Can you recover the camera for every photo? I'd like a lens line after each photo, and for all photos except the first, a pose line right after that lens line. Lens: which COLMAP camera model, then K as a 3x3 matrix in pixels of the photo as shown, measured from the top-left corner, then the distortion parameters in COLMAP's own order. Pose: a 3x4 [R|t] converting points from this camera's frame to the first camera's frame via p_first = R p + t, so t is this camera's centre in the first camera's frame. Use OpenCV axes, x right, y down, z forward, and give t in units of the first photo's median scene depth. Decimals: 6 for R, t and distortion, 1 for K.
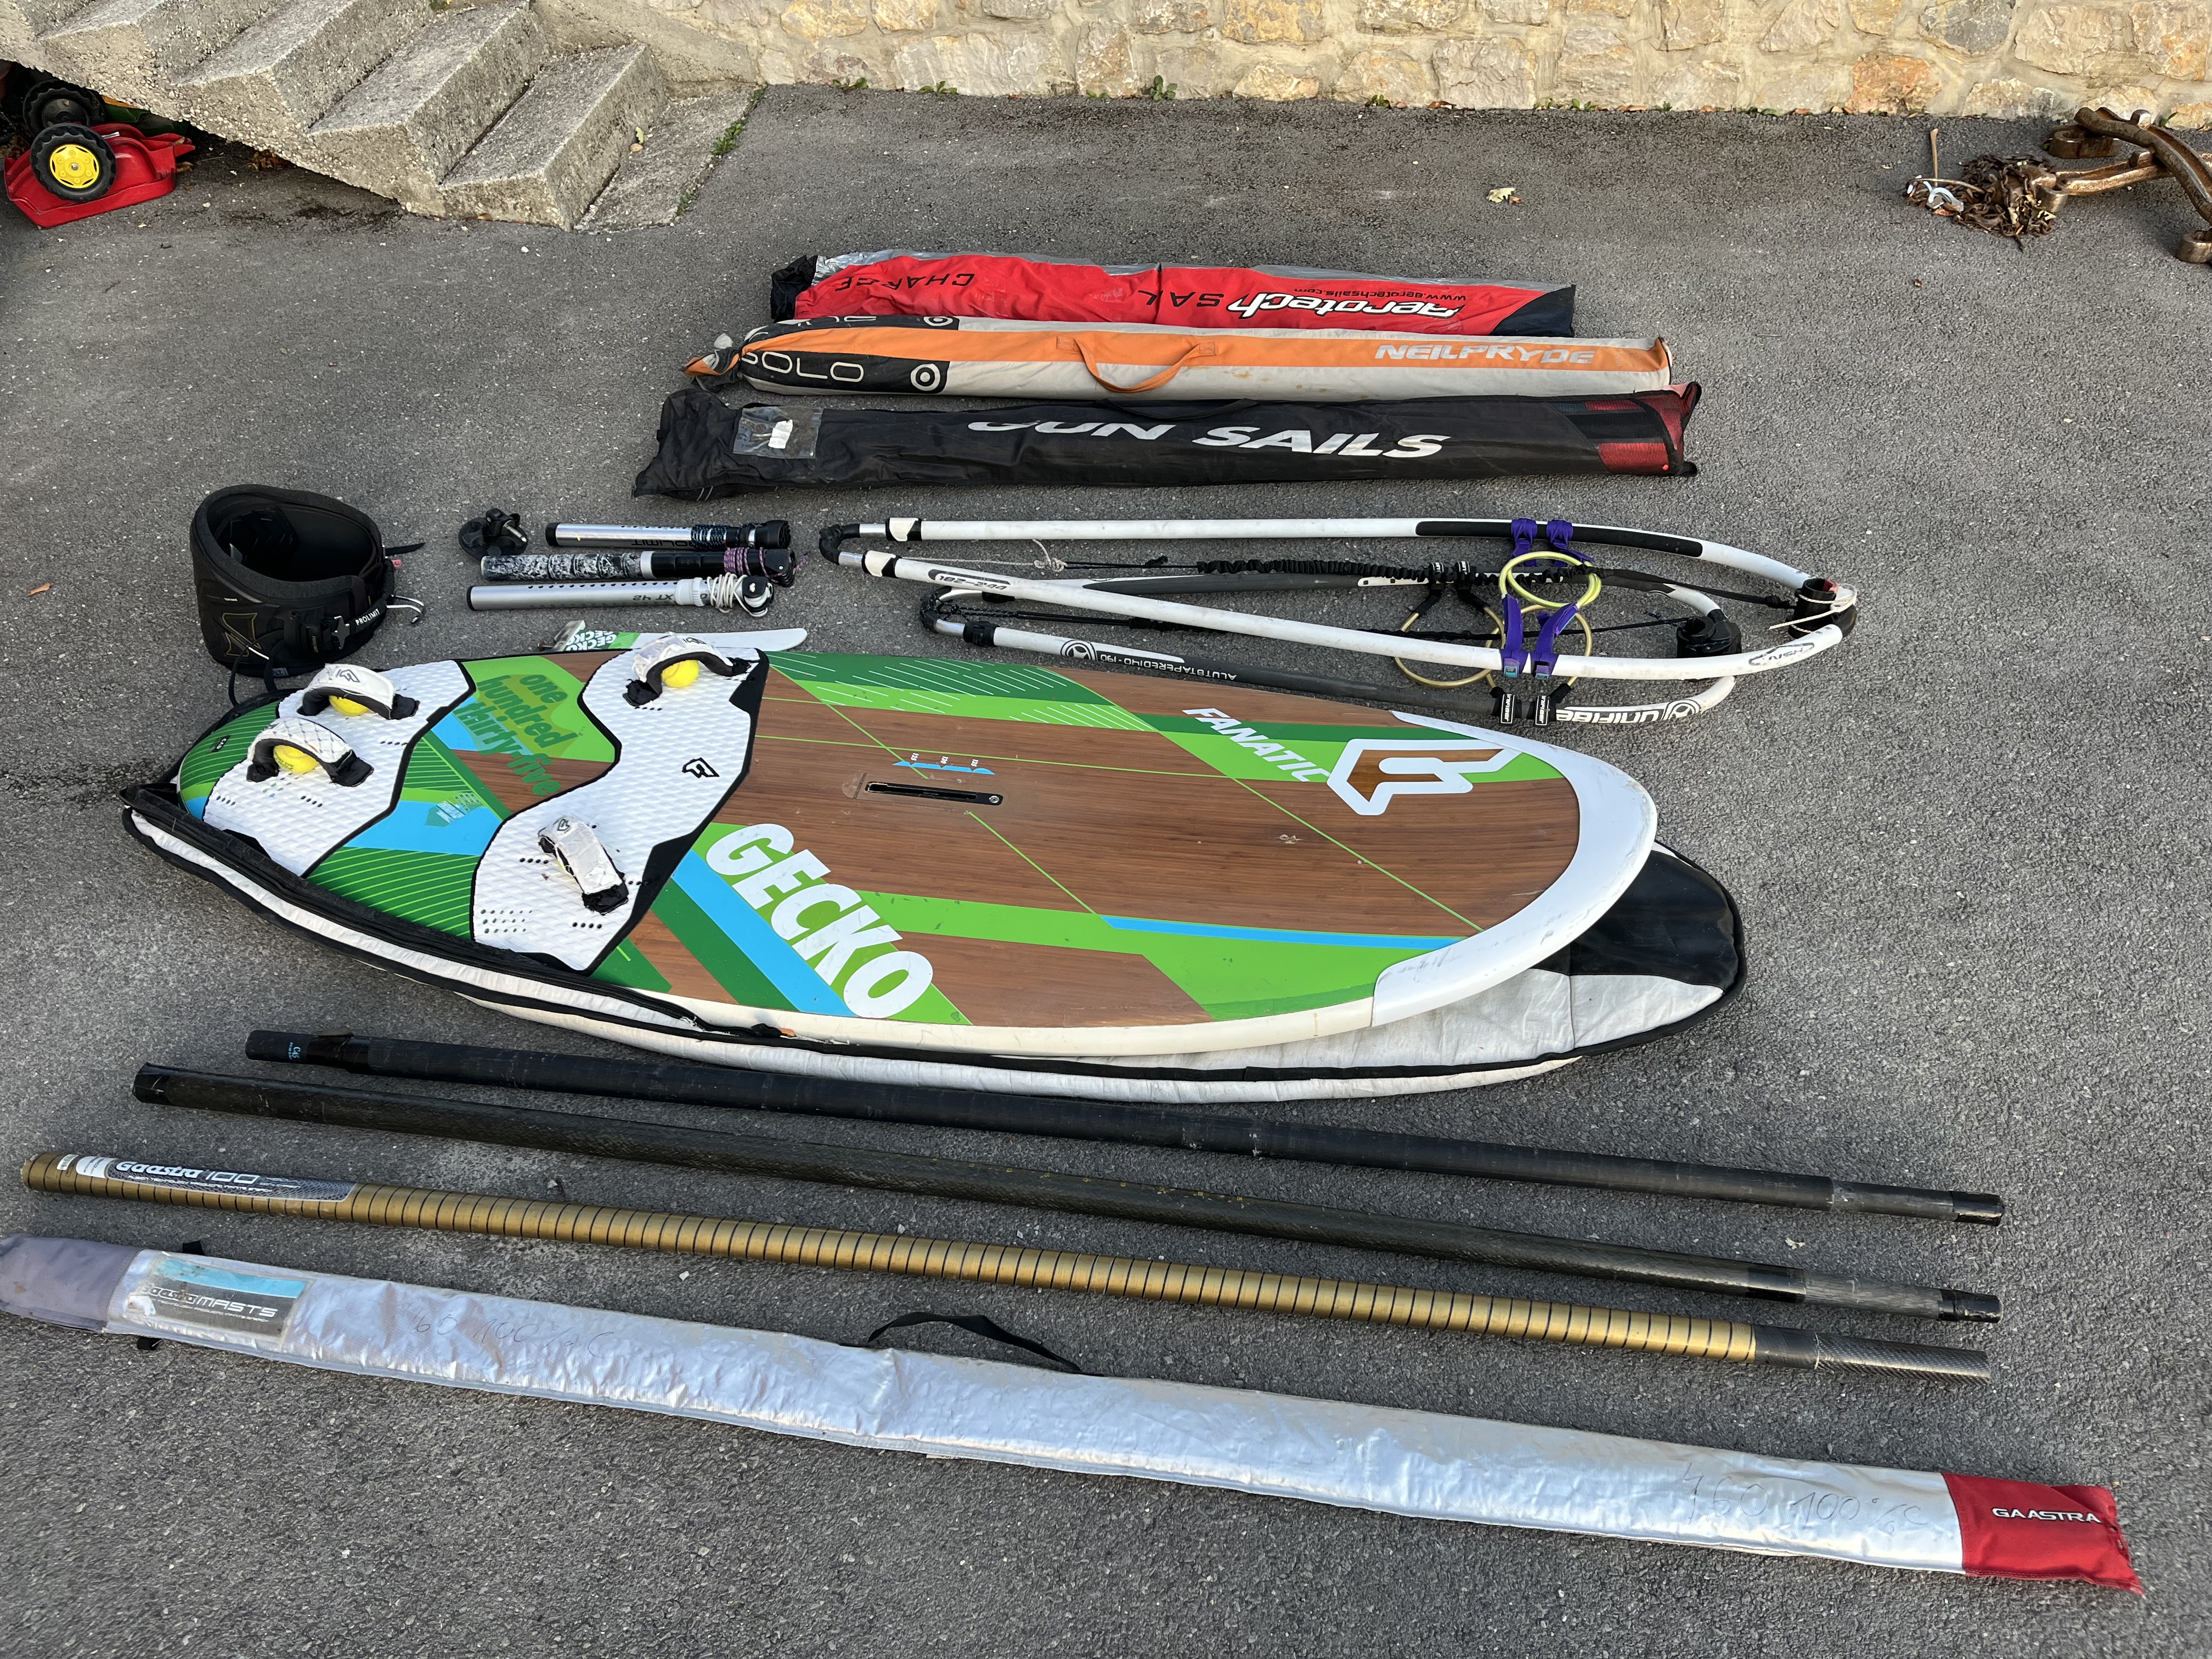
lens RADIAL K [[1676.8, 0, 1106.0], [0, 1676.8, 829.5], [0, 0, 1]] dist [0.130031, -0.196589]
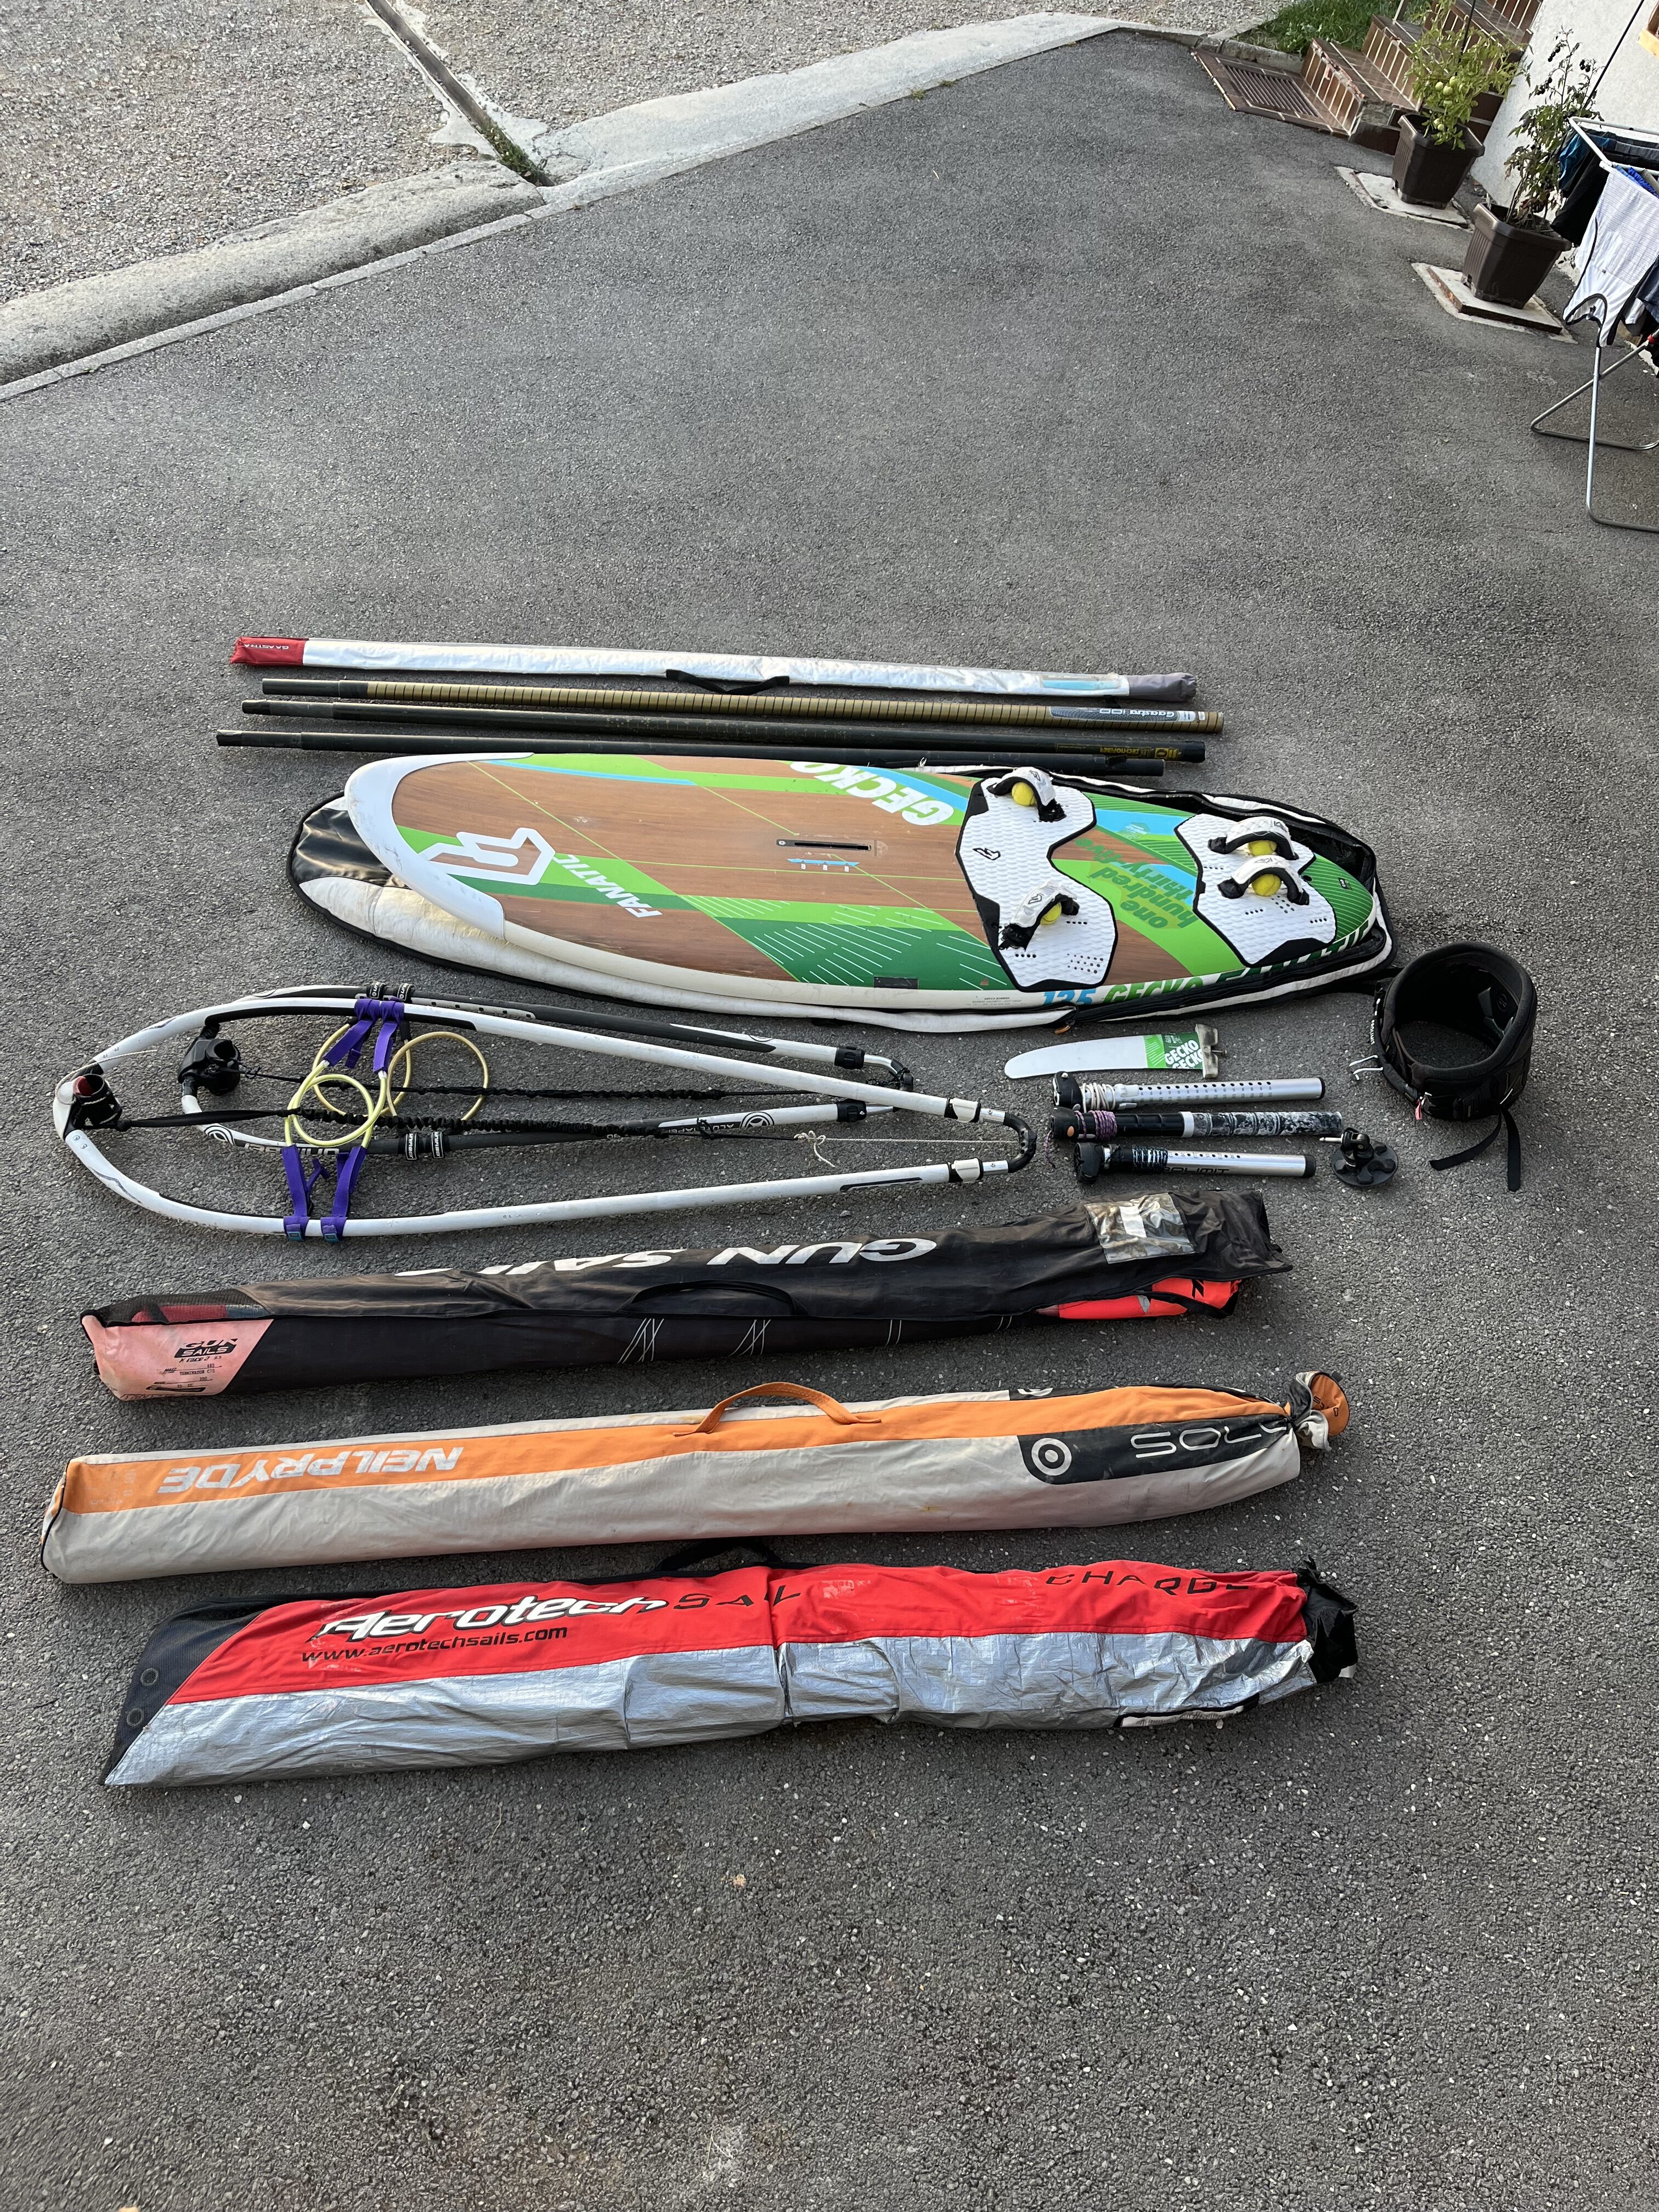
lens RADIAL K [[1676.8, 0, 829.5], [0, 1676.8, 1106.0], [0, 0, 1]] dist [0.130031, -0.196589]
pose [[-0.984792, 0.106350, -0.137383, 0.118000], [-0.138469, -0.002861, 0.990363, -1.458575], [0.104932, 0.994325, 0.017544, 1.180940]]
